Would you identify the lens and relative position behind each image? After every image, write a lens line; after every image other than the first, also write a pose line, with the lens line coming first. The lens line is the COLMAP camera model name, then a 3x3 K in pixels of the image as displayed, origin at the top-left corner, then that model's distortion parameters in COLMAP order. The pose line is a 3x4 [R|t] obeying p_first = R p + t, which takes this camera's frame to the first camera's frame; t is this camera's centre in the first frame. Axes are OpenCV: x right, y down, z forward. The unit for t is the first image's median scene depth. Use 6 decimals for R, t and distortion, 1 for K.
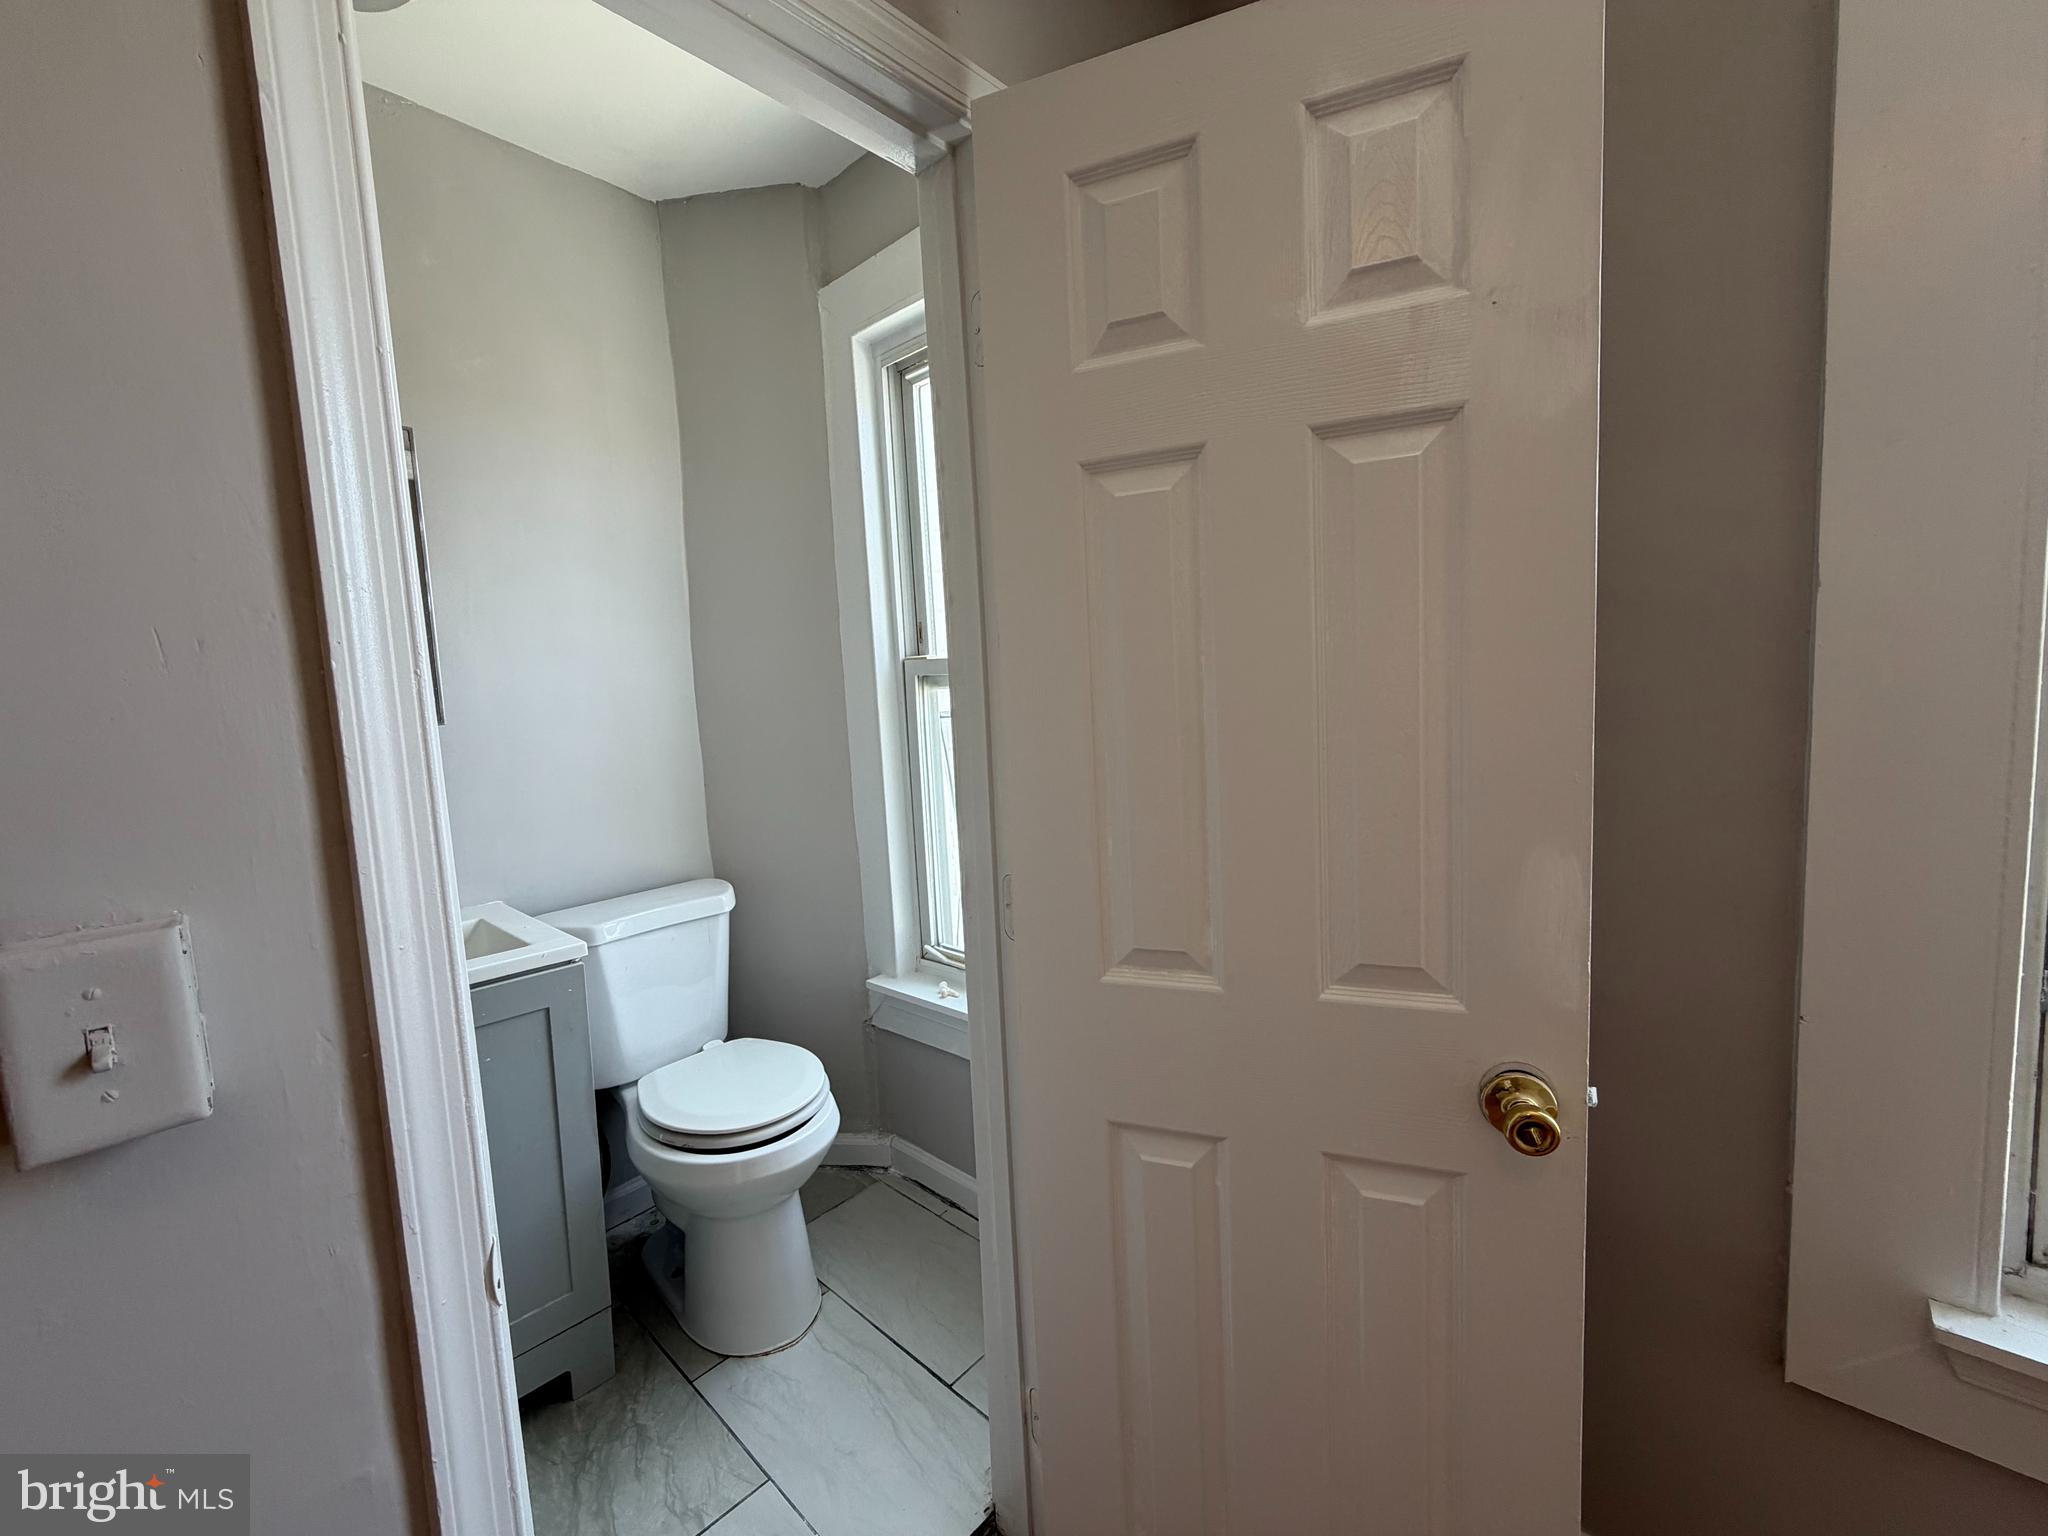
lens RADIAL K [[810.6, 0, 1012.2], [0, 810.6, 784.4], [0, 0, 1]] dist [-0.003258, 0.000142]
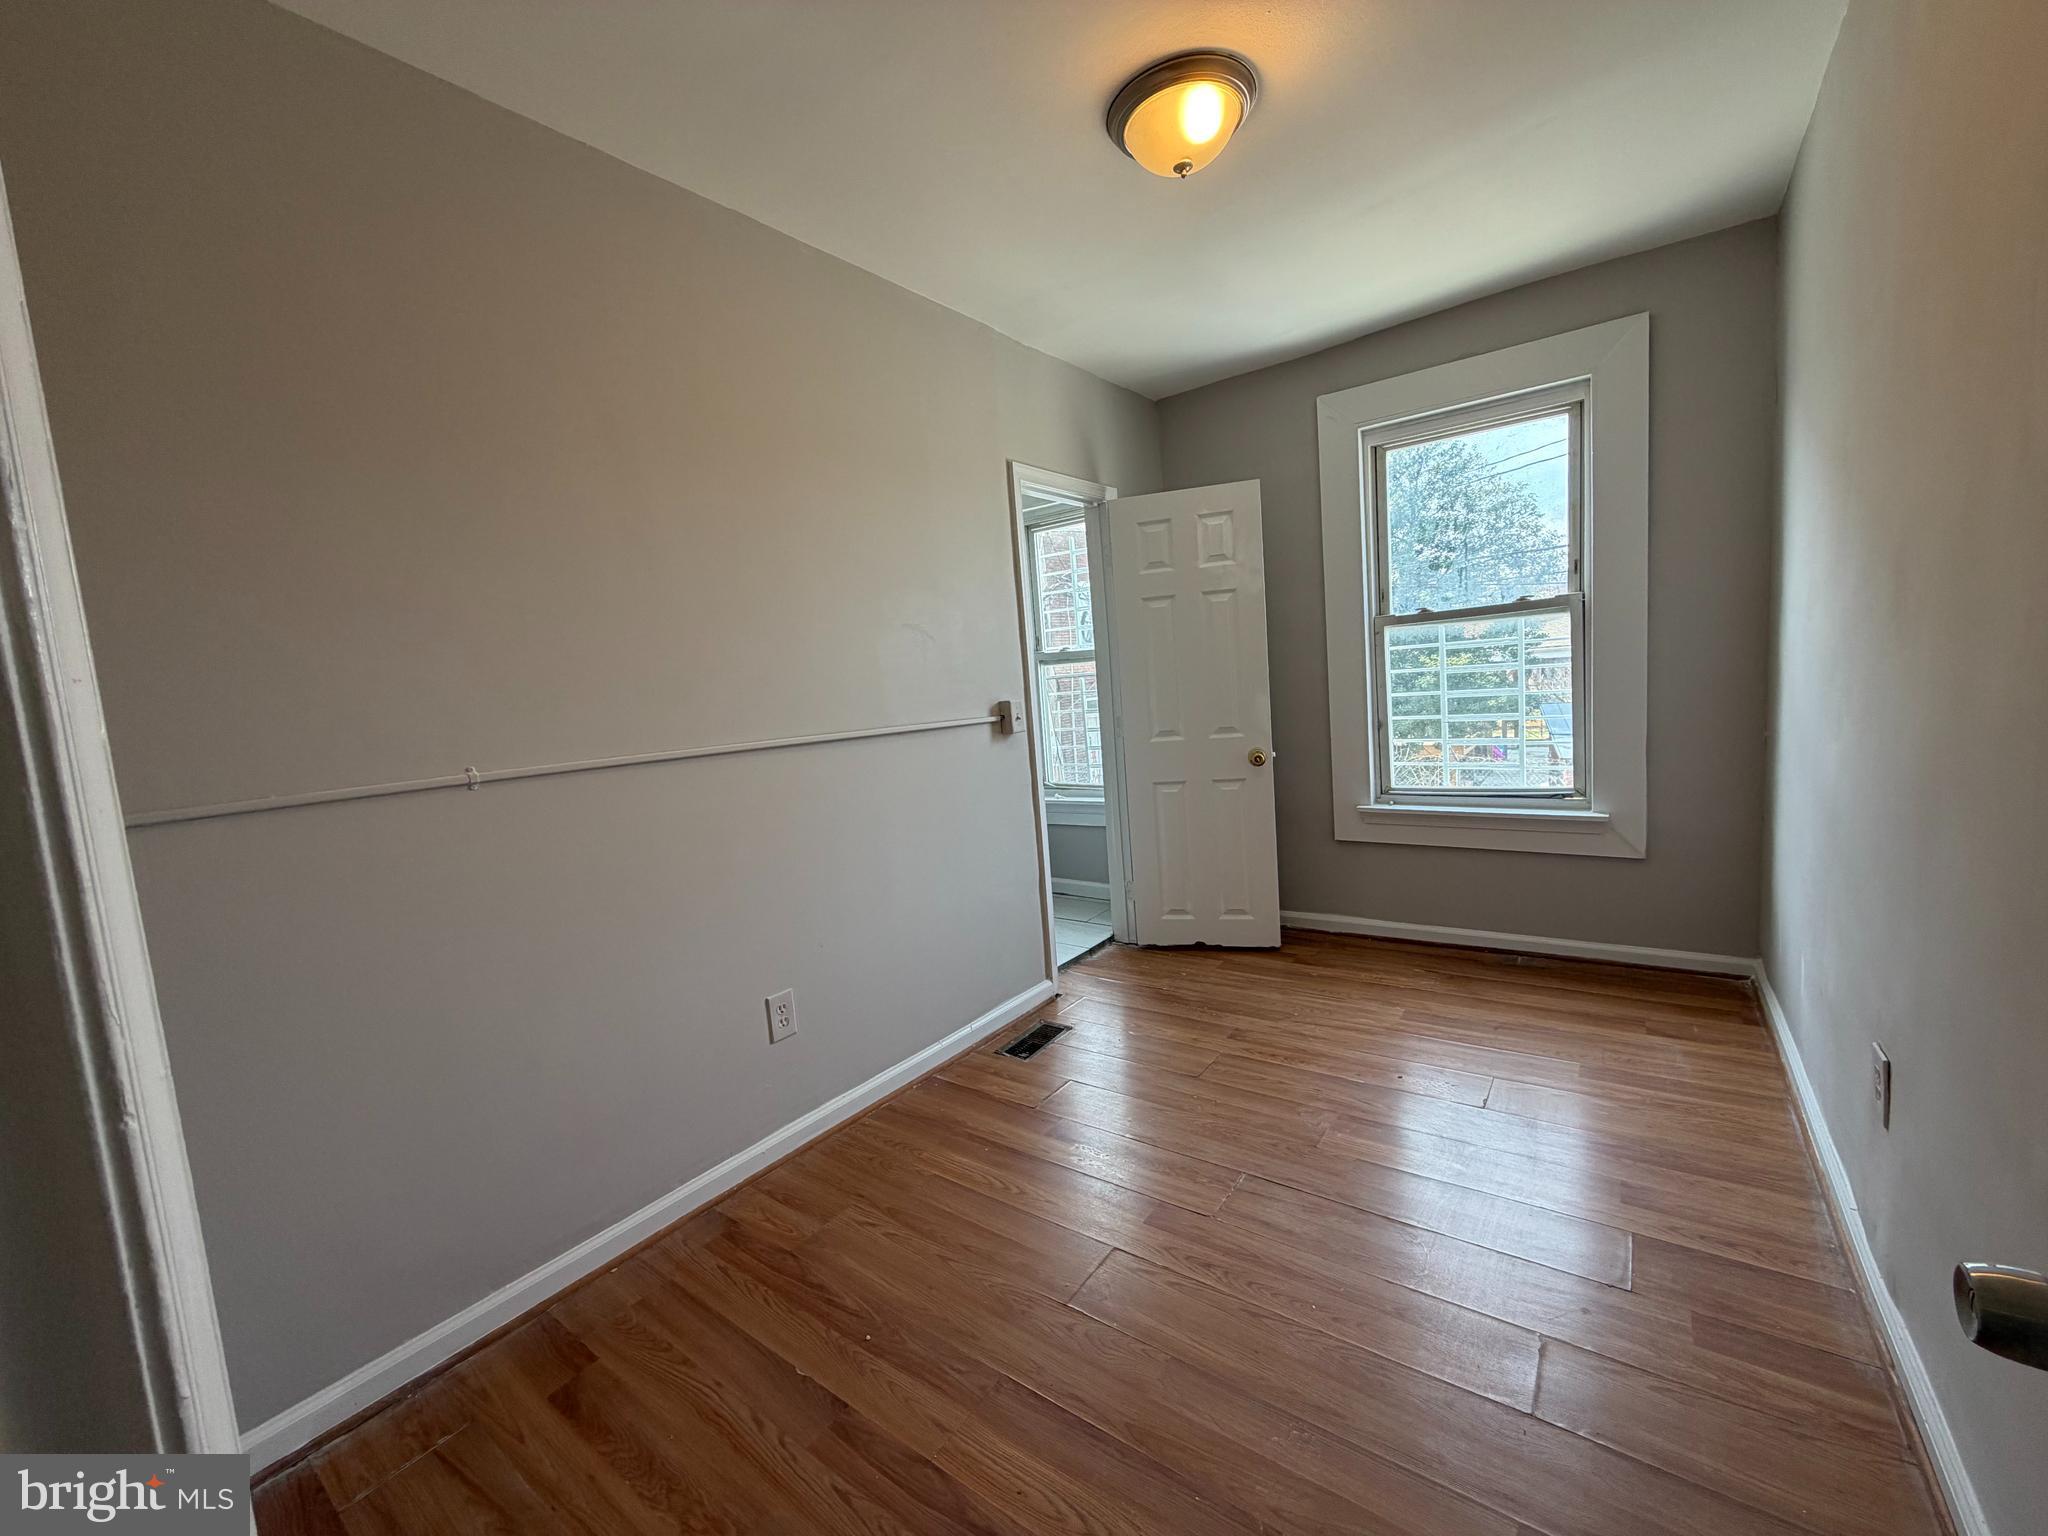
lens RADIAL K [[810.6, 0, 1011.5], [0, 810.6, 771.0], [0, 0, 1]] dist [-0.003258, 0.000142]
pose [[0.994815, -0.031916, 0.096564, -0.968822], [0.033164, 0.999386, -0.011339, 0.452579], [-0.096142, 0.014482, 0.995262, -2.849681]]
